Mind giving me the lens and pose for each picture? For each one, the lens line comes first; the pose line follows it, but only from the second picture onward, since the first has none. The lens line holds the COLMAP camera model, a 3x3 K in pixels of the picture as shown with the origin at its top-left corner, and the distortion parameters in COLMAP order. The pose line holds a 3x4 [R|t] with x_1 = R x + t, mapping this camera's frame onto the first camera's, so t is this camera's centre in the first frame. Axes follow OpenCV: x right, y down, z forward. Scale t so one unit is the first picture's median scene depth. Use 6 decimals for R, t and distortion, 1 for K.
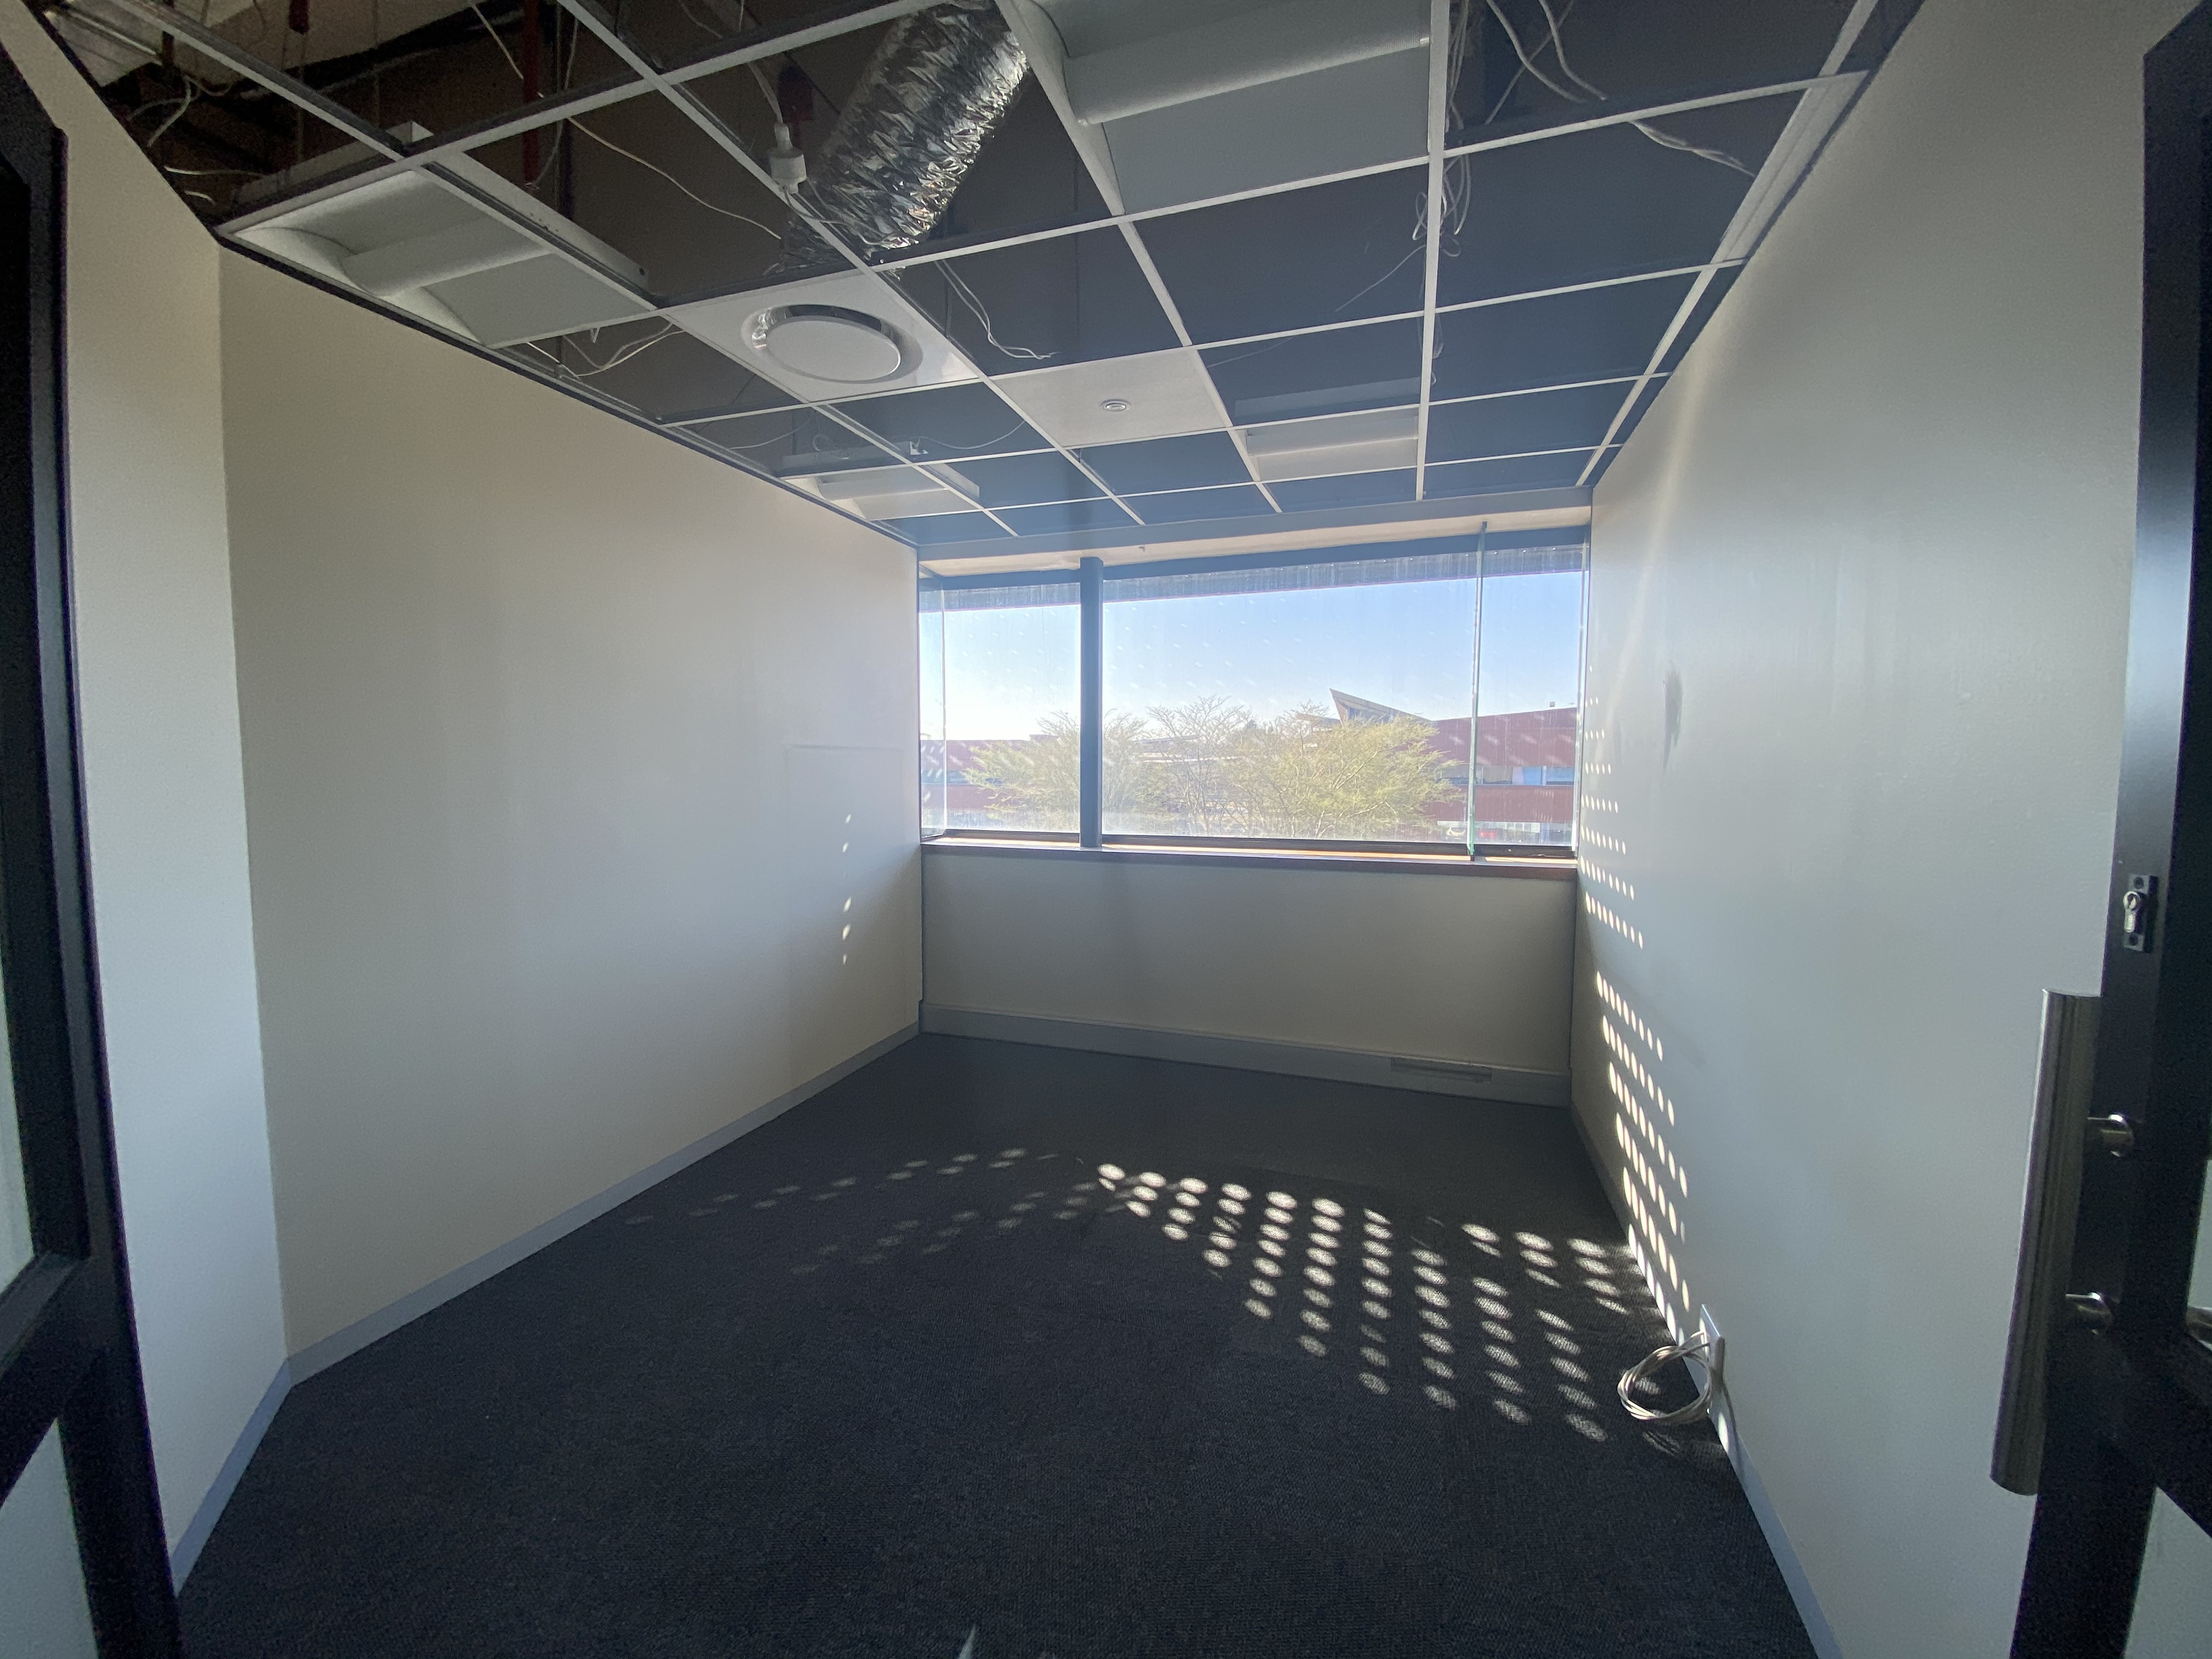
lens RADIAL K [[889.0, 0, 1112.1], [0, 889.0, 840.5], [0, 0, 1]] dist [0.000189, -0.000353]
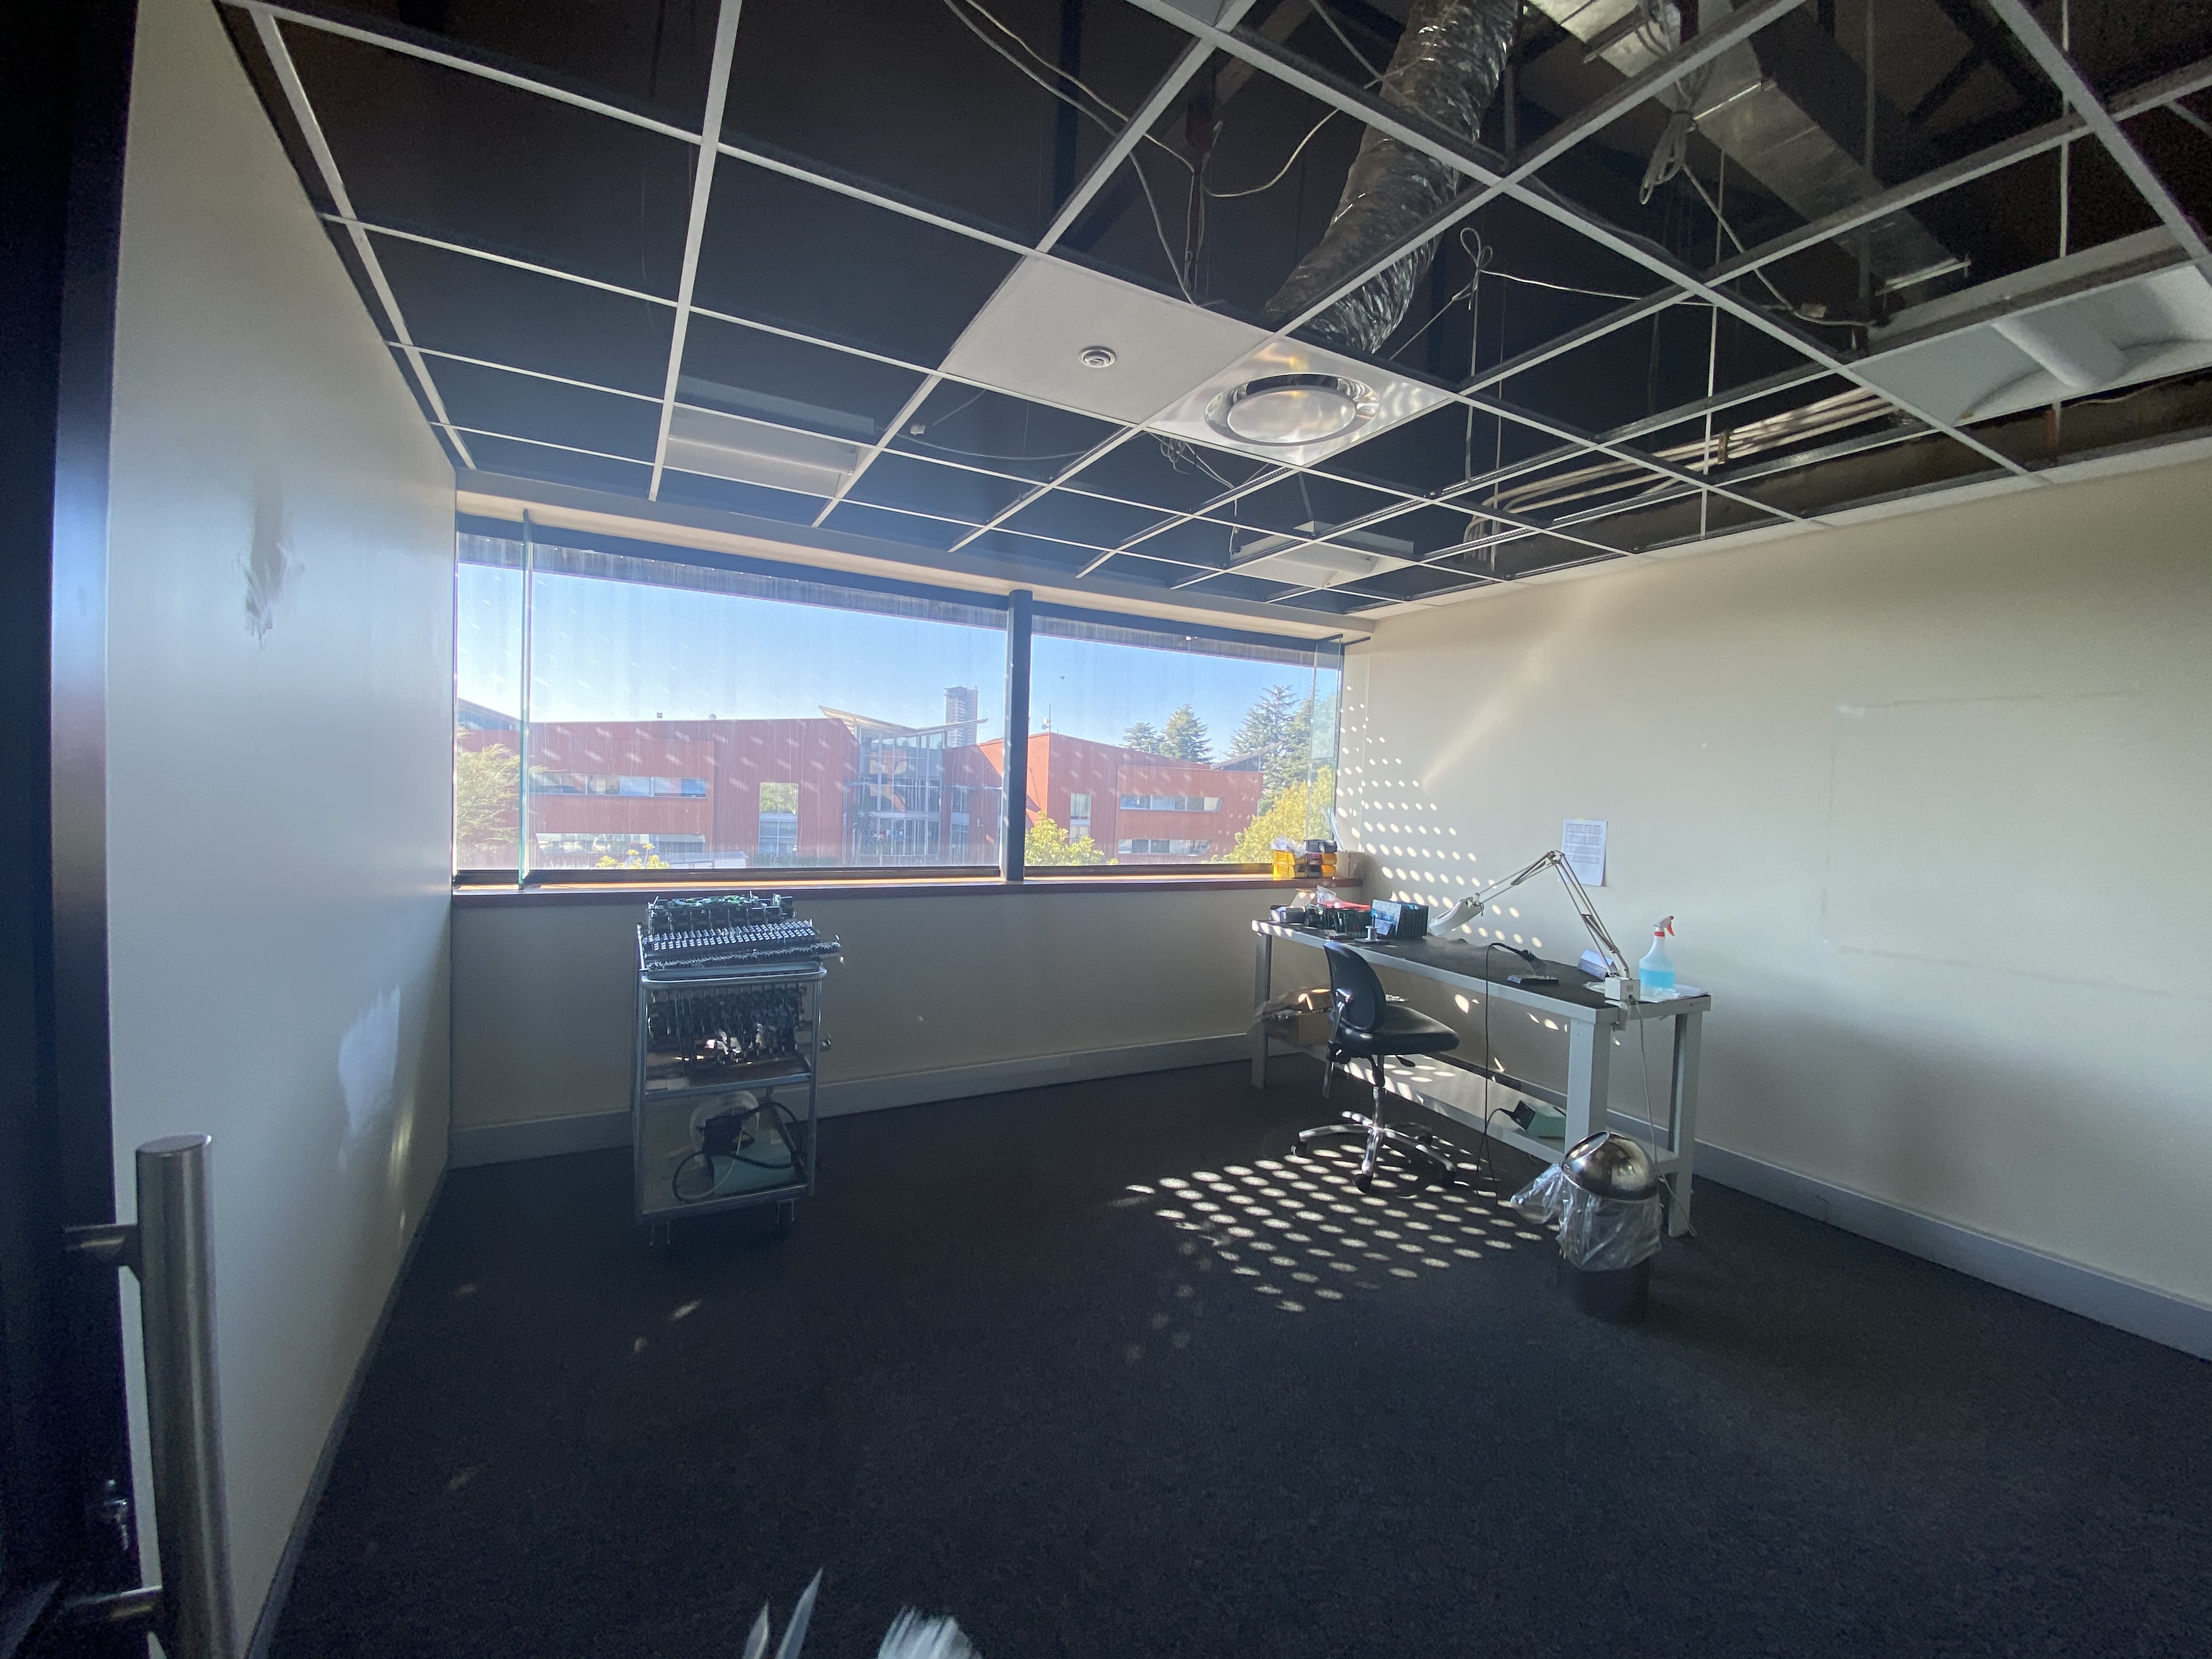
lens RADIAL K [[889.0, 0, 1113.4], [0, 889.0, 818.0], [0, 0, 1]] dist [0.000189, -0.000353]
pose [[0.665207, -0.000961, 0.746659, -0.520323], [0.032230, 0.999104, -0.027428, -0.023306], [-0.745963, 0.042310, 0.664642, 0.208222]]
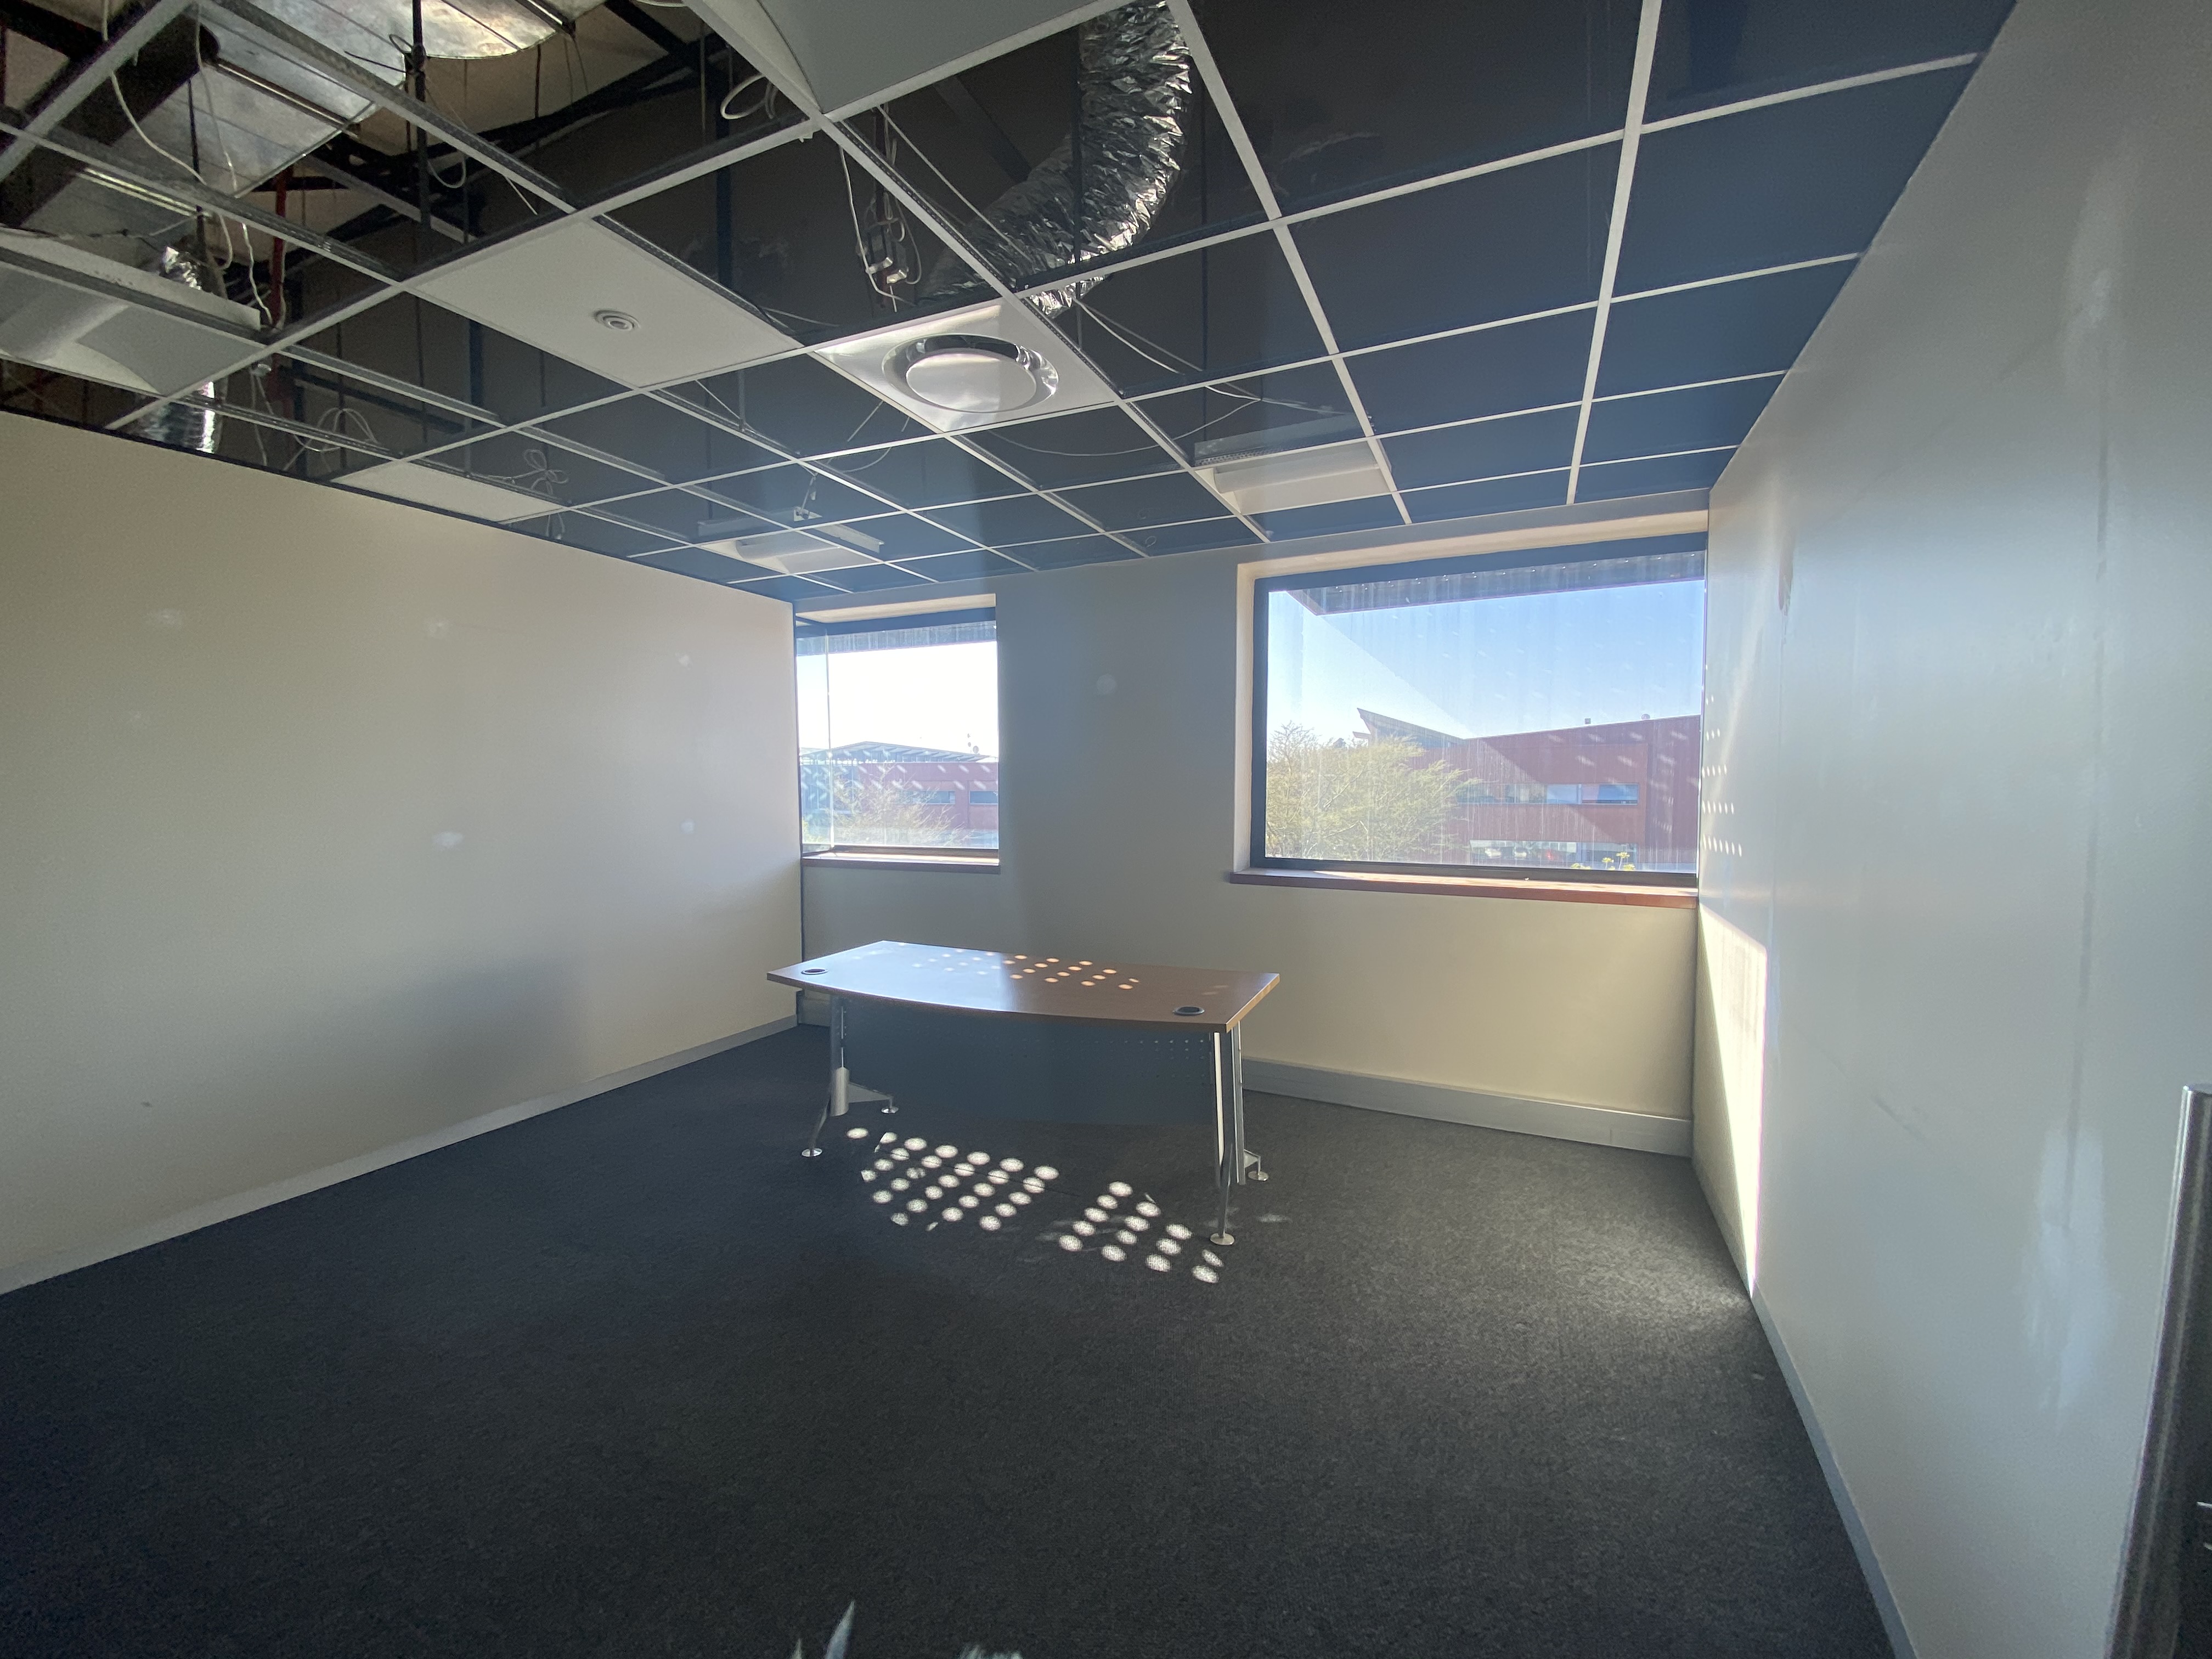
lens RADIAL K [[889.0, 0, 1105.7], [0, 889.0, 830.2], [0, 0, 1]] dist [0.000189, -0.000353]
pose [[0.995291, -0.001434, -0.096918, 0.289953], [-0.001952, 0.999391, -0.034831, 0.008184], [0.096909, 0.034856, 0.994683, -0.098717]]
